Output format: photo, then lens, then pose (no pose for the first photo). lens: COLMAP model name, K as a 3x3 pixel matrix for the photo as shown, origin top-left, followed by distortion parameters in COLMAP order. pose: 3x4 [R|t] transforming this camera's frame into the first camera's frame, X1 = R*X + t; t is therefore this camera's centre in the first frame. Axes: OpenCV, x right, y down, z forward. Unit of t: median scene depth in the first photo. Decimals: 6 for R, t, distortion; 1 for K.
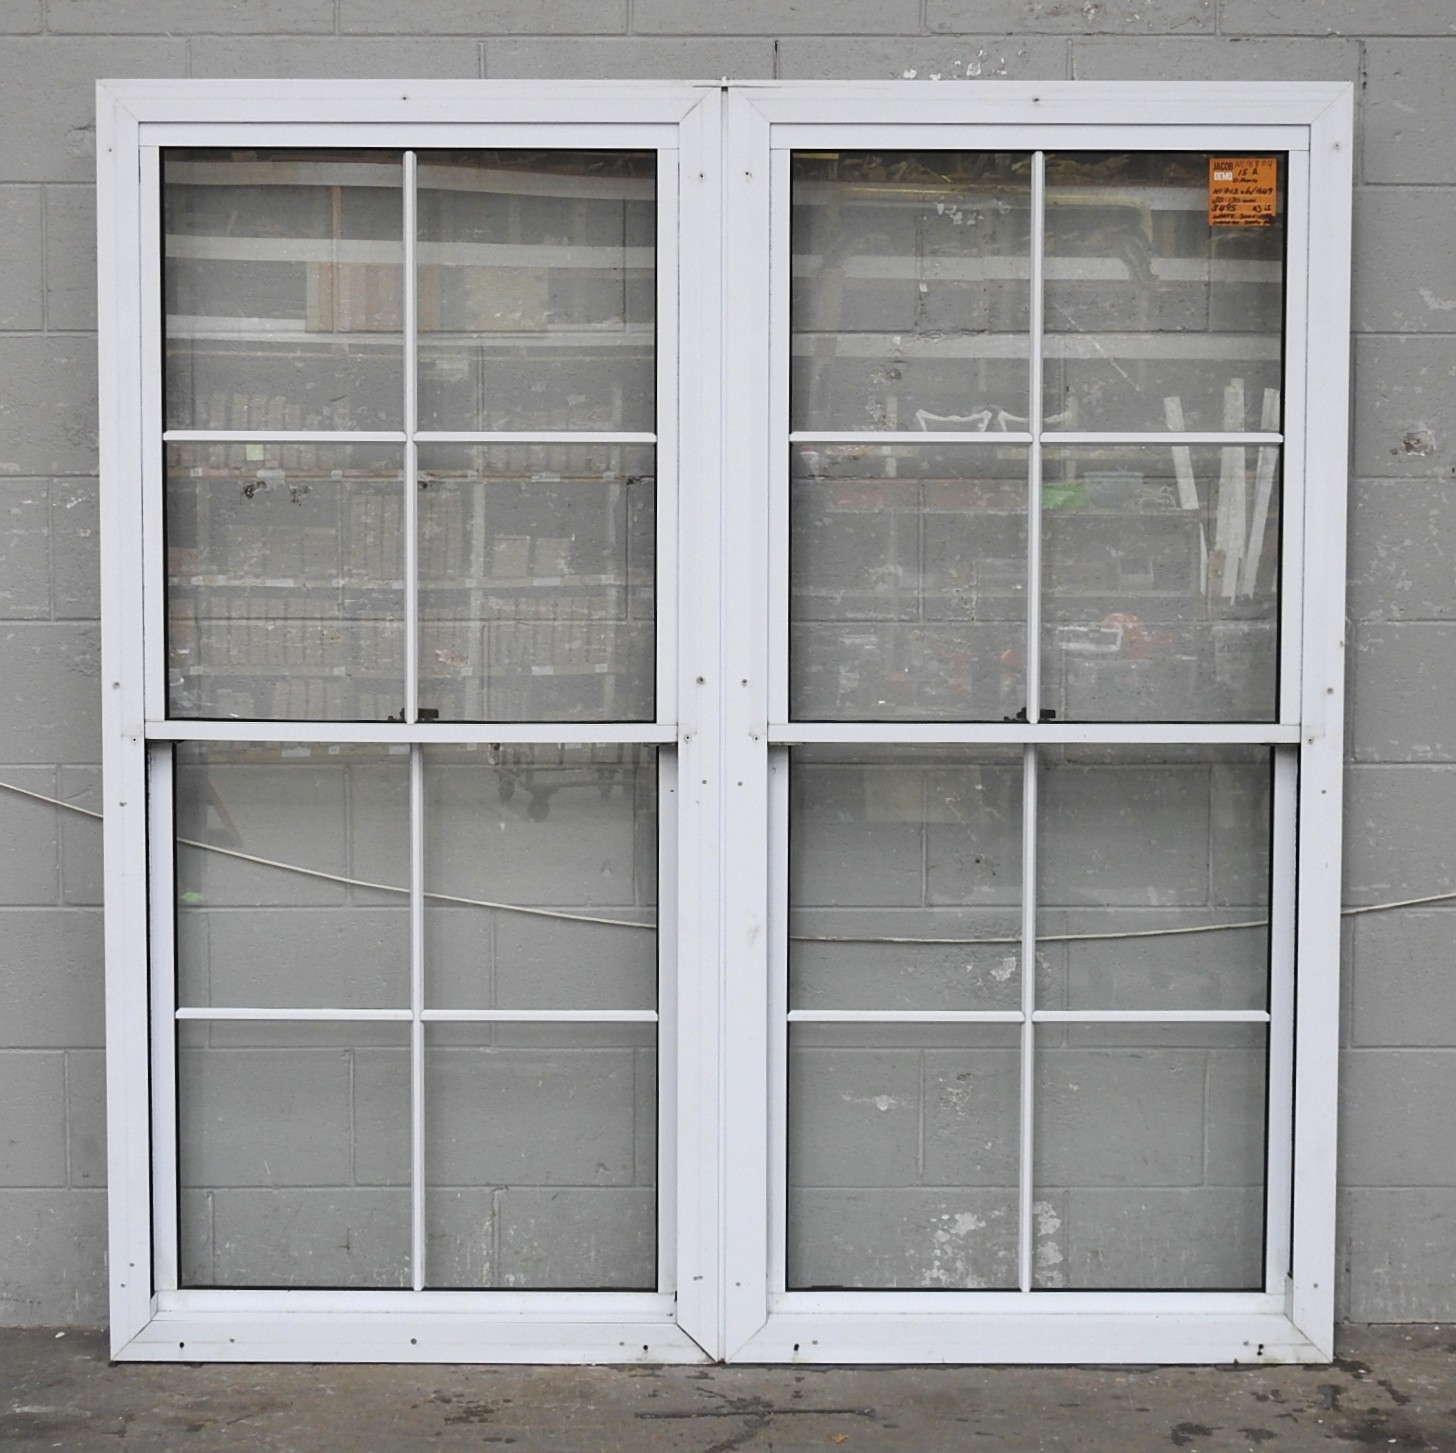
lens RADIAL K [[2557.2, 0, 687.1], [0, 2557.2, 674.8], [0, 0, 1]] dist [-0.017668, -0.030950]
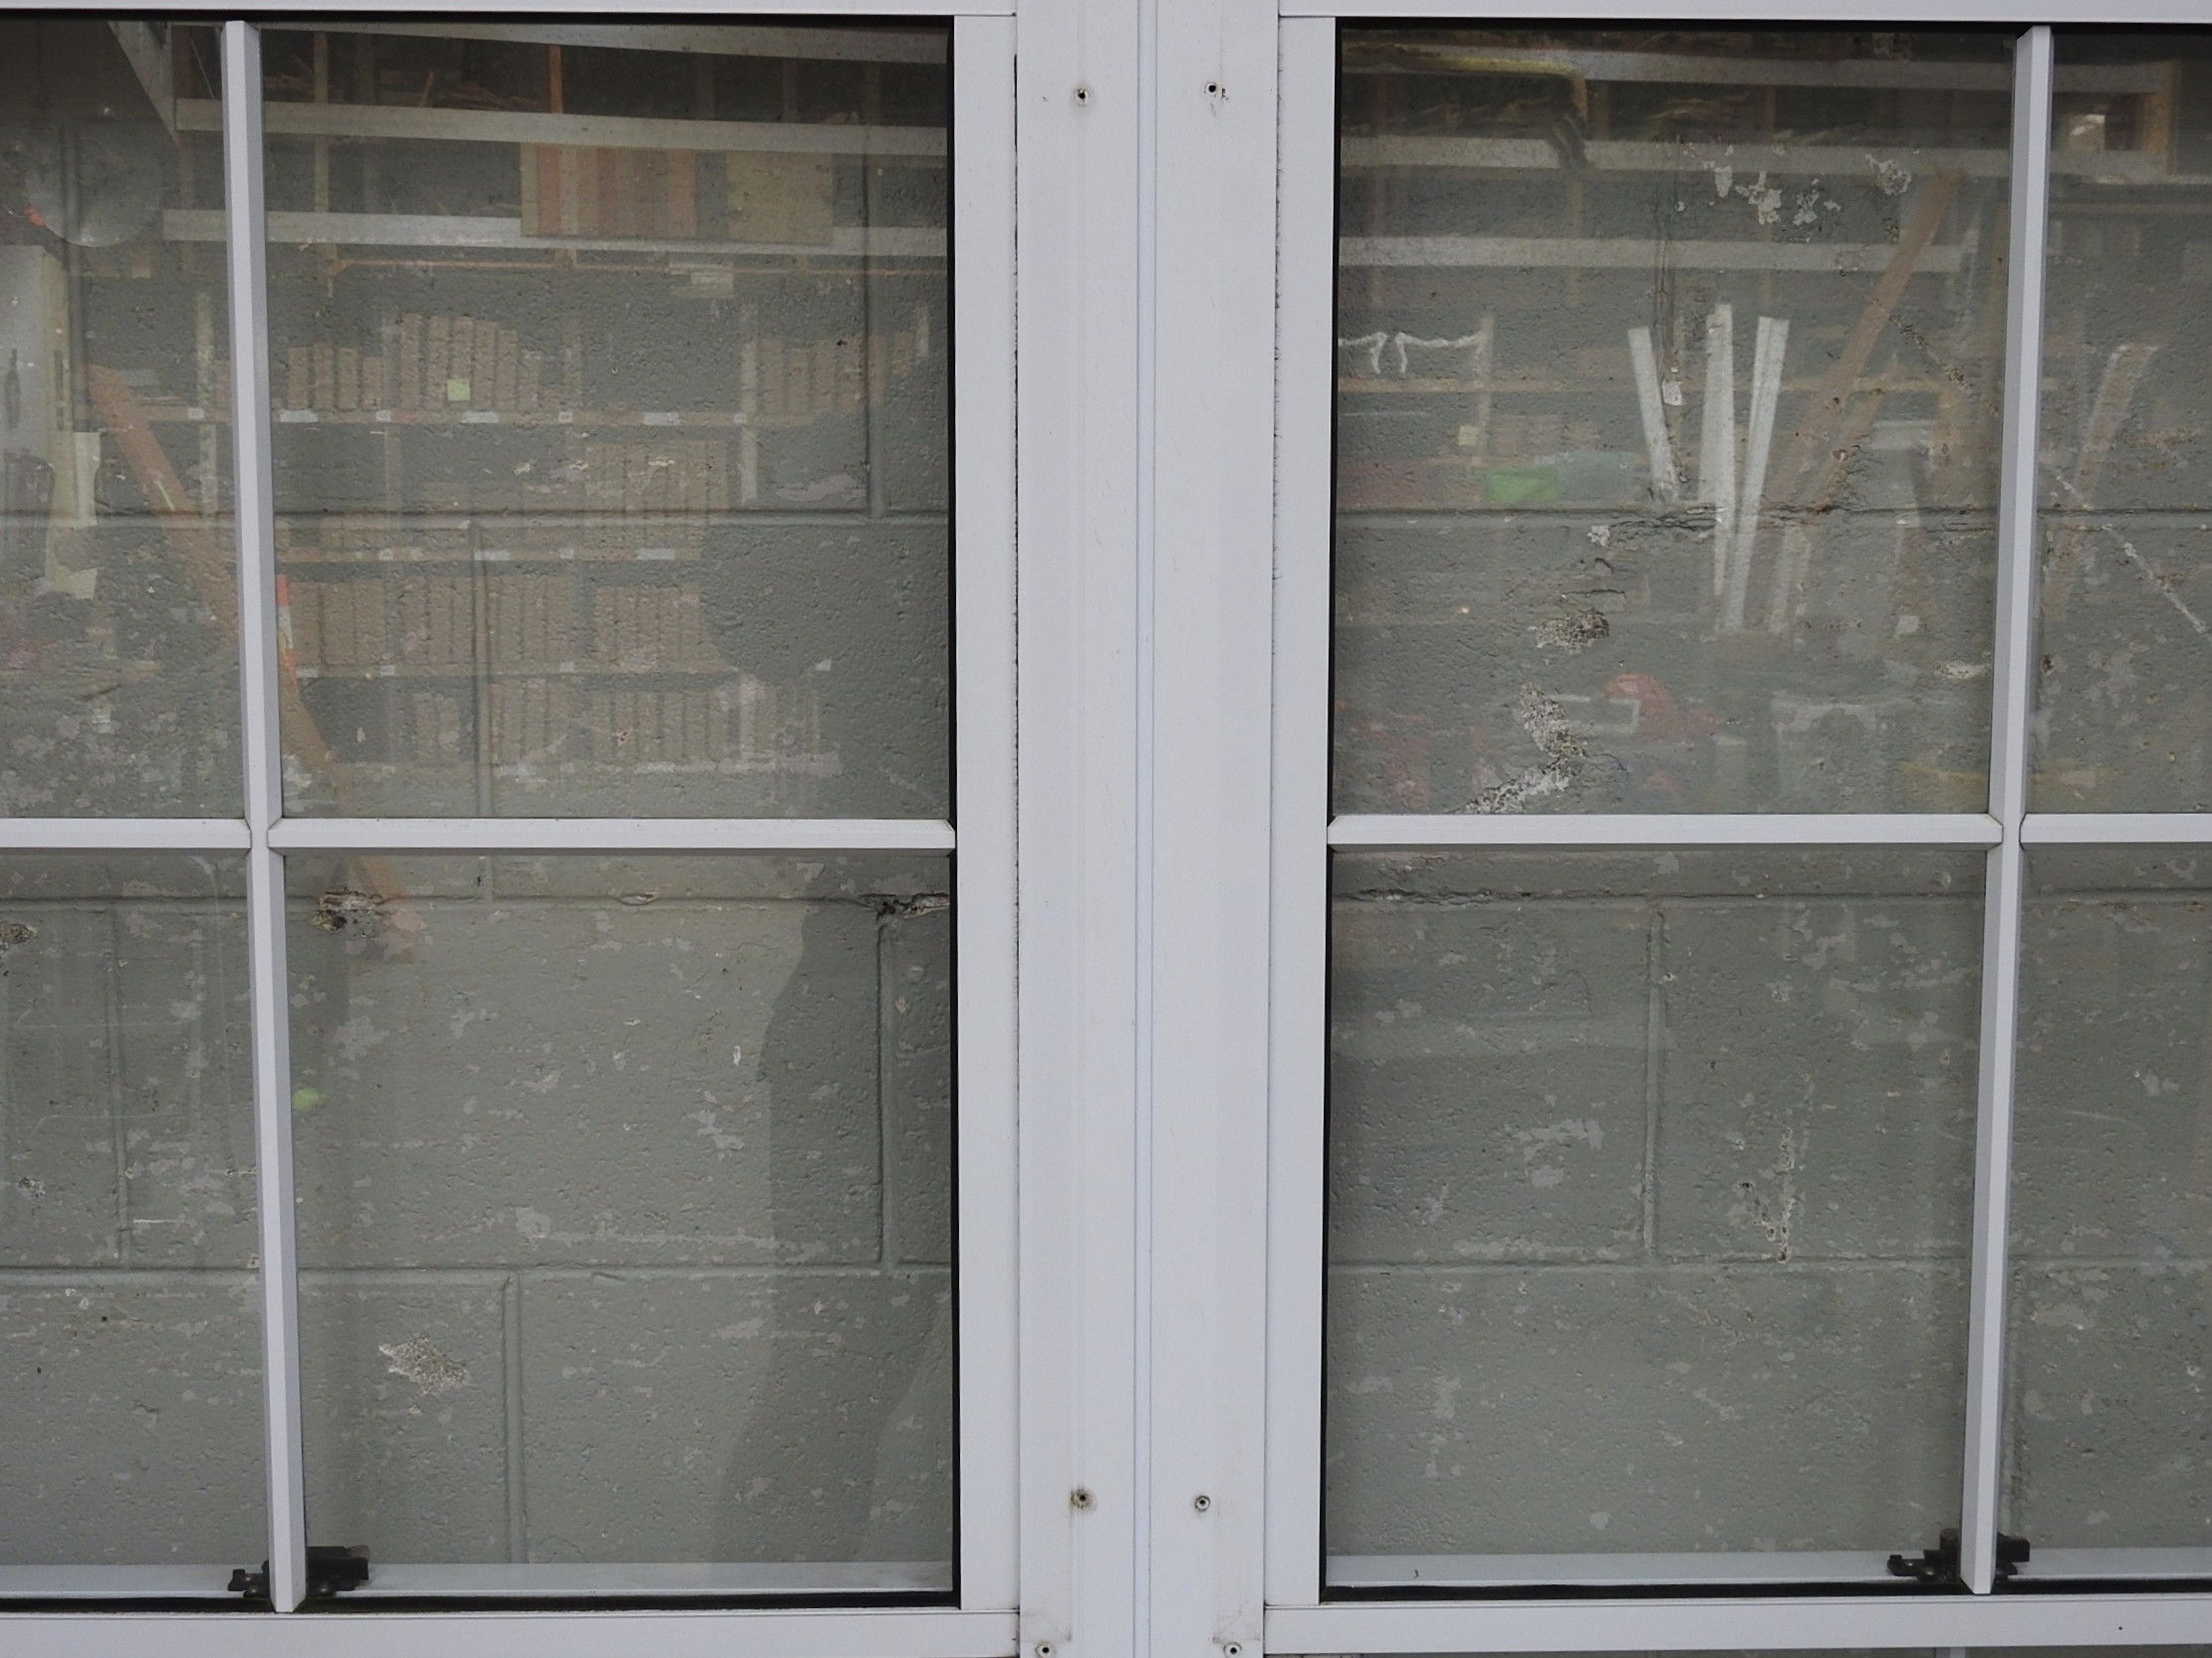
lens RADIAL K [[3134.7, 0, 1106.0], [0, 3134.7, 829.0], [0, 0, 1]] dist [-0.007981, -0.077542]
pose [[0.999524, -0.003995, 0.030598, -0.004149], [0.002290, 0.998452, 0.055566, -0.112537], [-0.030772, -0.055470, 0.997986, 0.538042]]
